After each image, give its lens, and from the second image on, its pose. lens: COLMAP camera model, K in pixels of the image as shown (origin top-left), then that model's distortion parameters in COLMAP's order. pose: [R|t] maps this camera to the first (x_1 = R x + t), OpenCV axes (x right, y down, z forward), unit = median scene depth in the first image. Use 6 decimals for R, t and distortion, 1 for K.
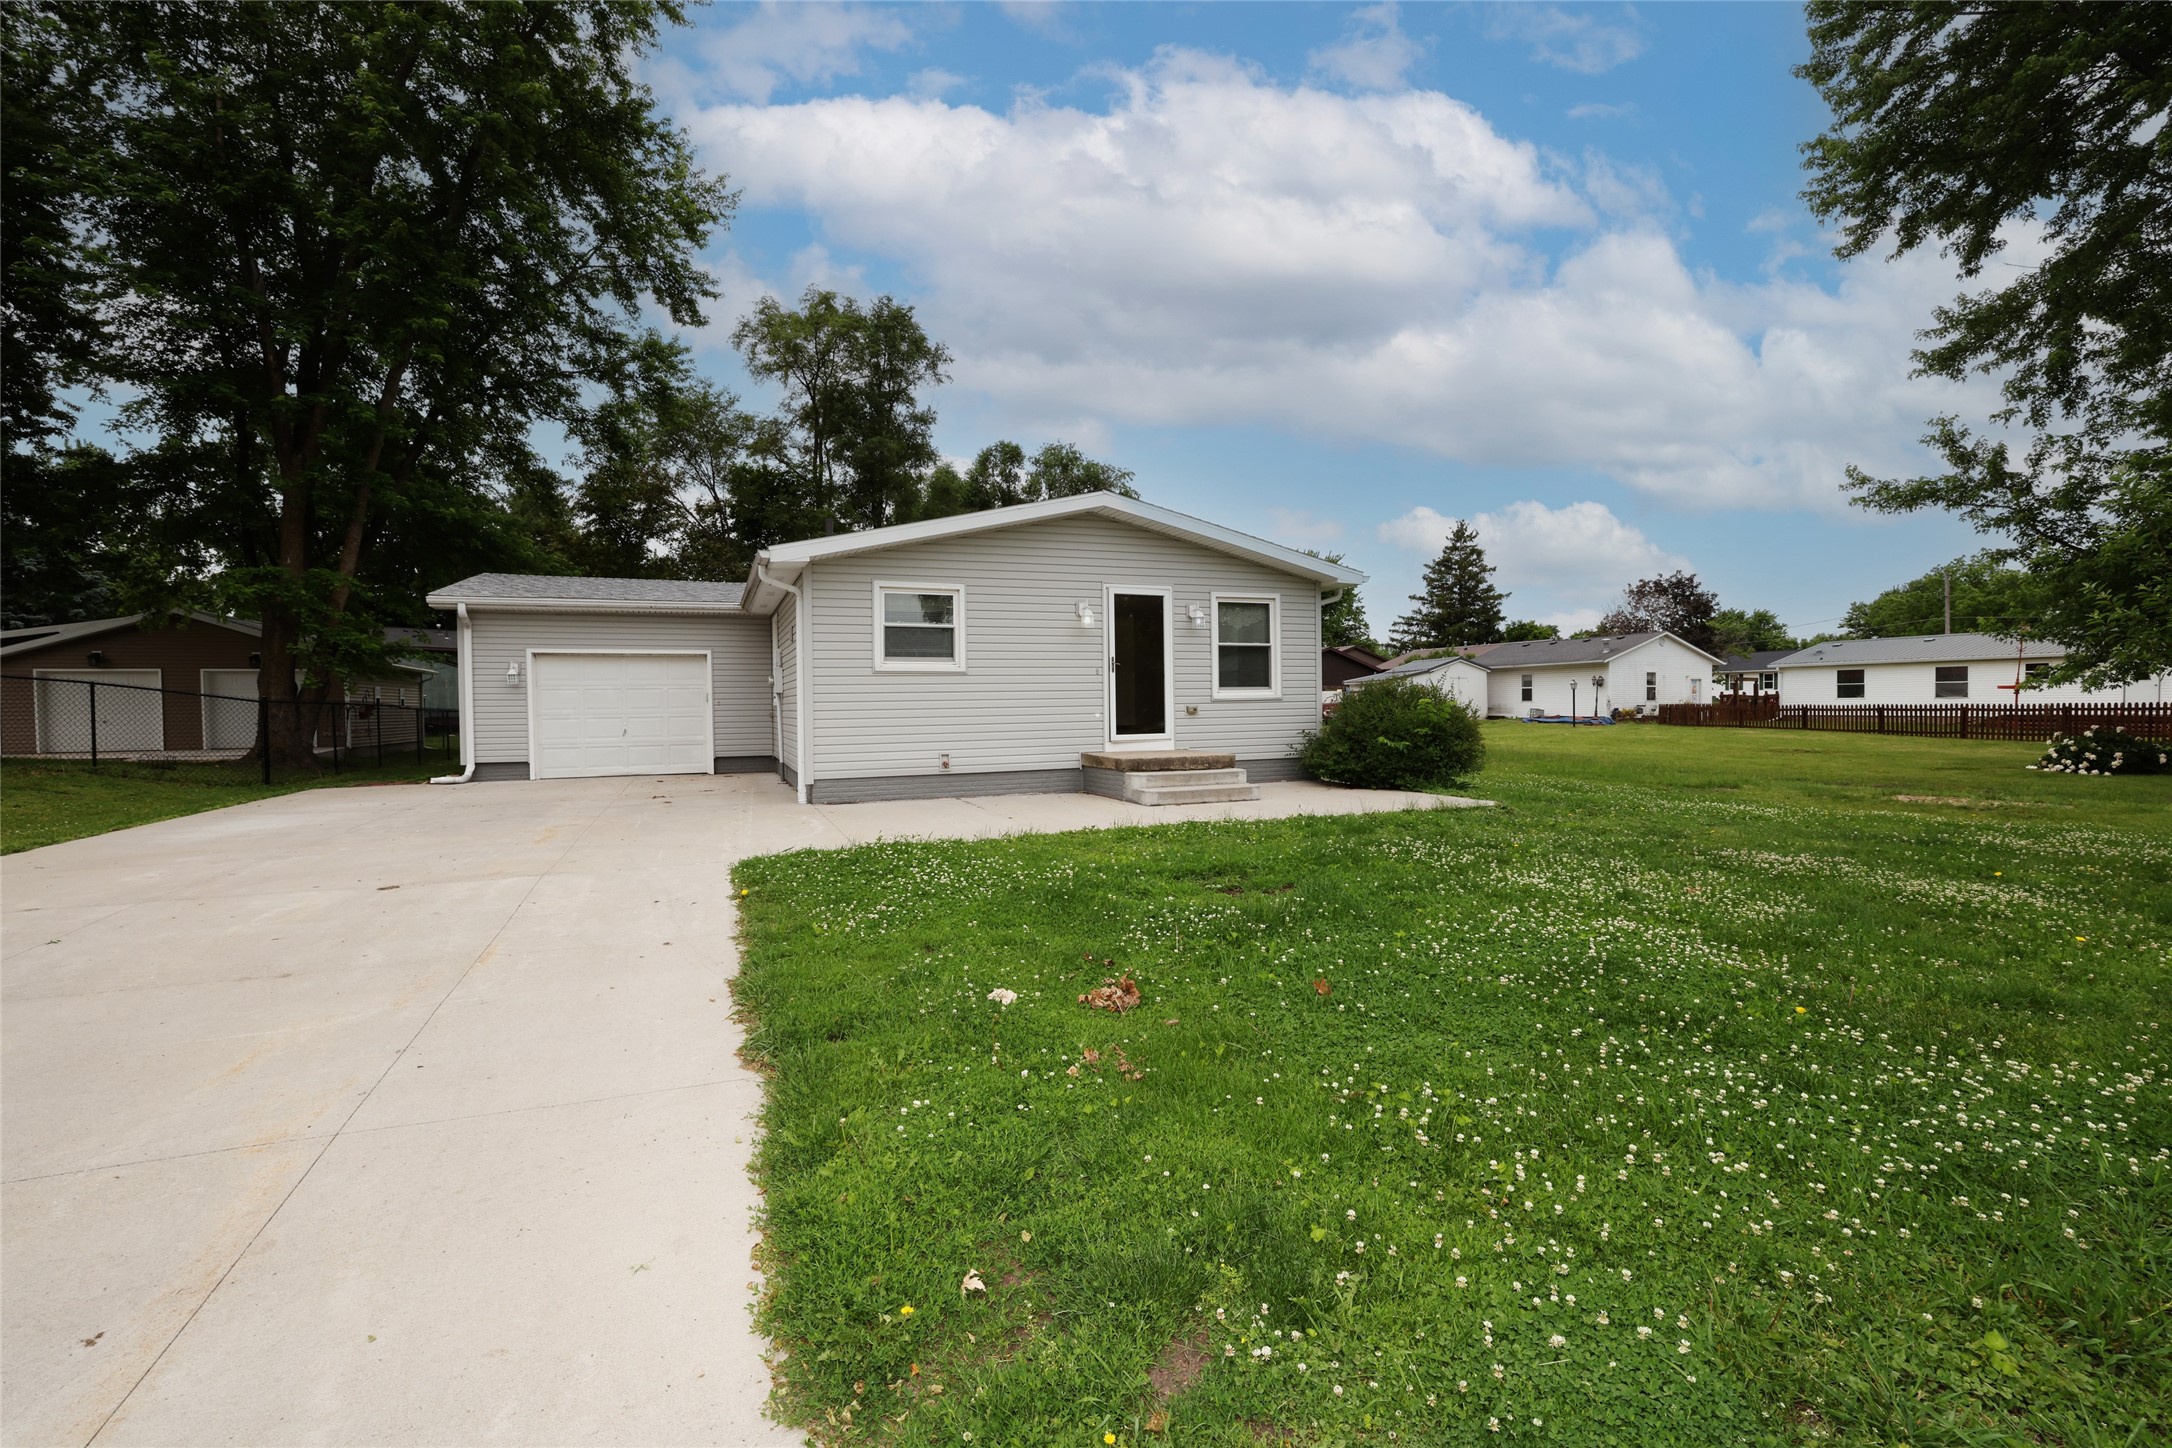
lens RADIAL K [[936.4, 0, 1080.5], [0, 936.4, 727.5], [0, 0, 1]] dist [-0.027707, 0.007269]
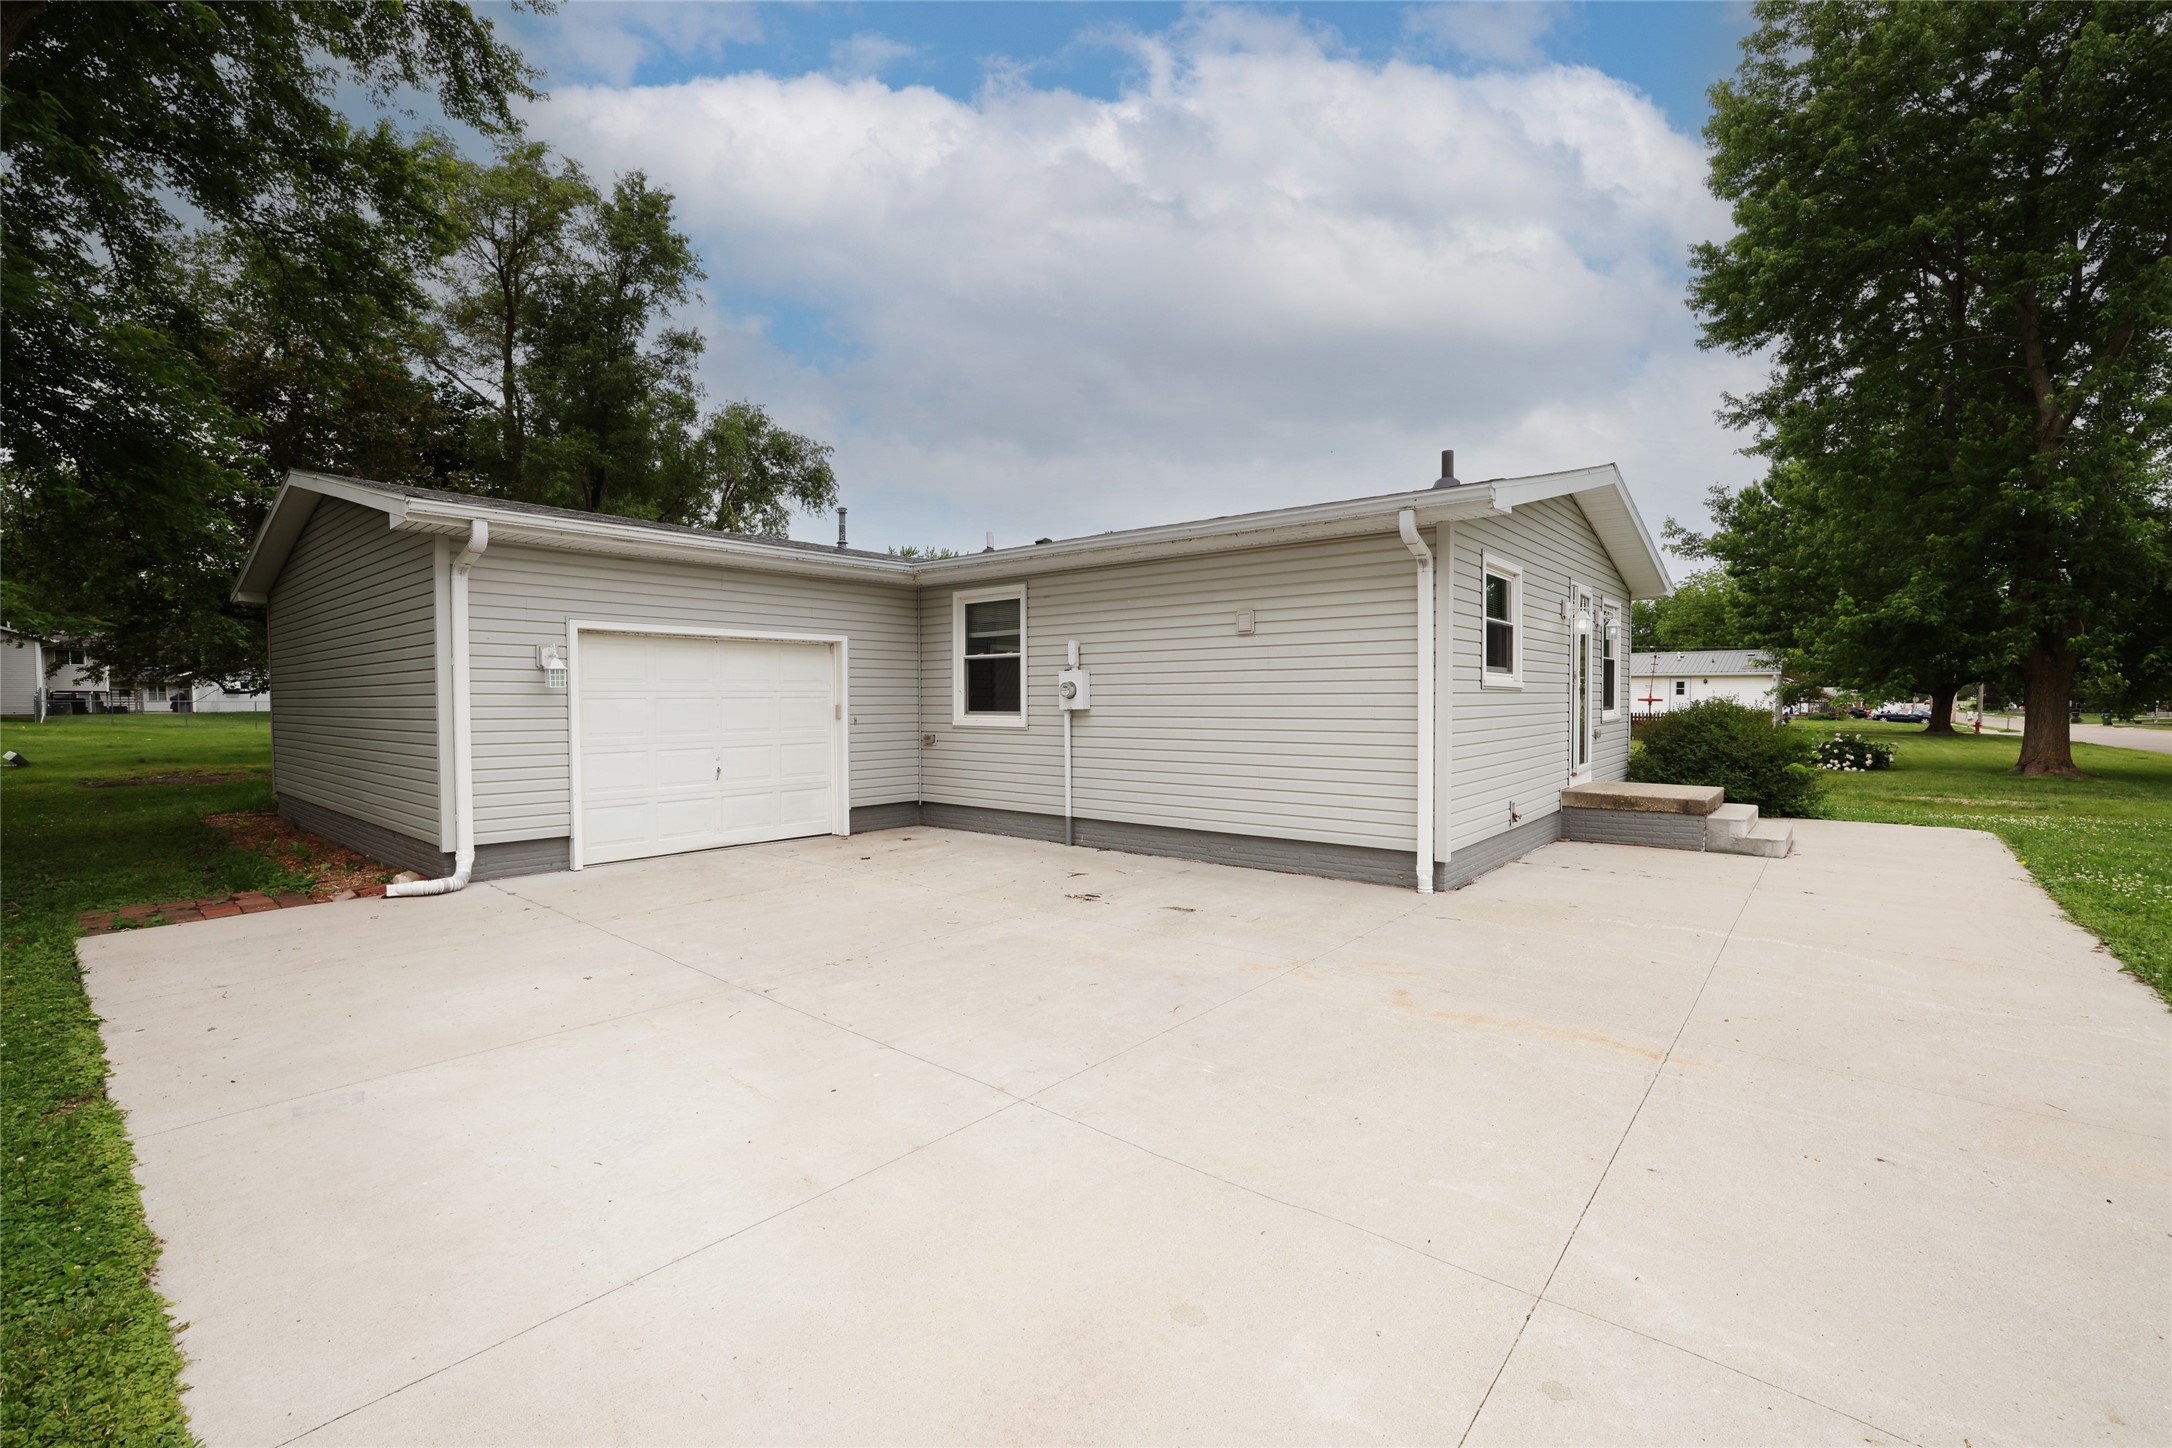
lens RADIAL K [[936.4, 0, 1088.6], [0, 936.4, 717.7], [0, 0, 1]] dist [-0.027707, 0.007269]
pose [[0.883475, -0.000758, 0.468477, -0.545848], [0.005229, 0.999952, -0.008242, -0.022211], [-0.468449, 0.009732, 0.883437, 0.373846]]
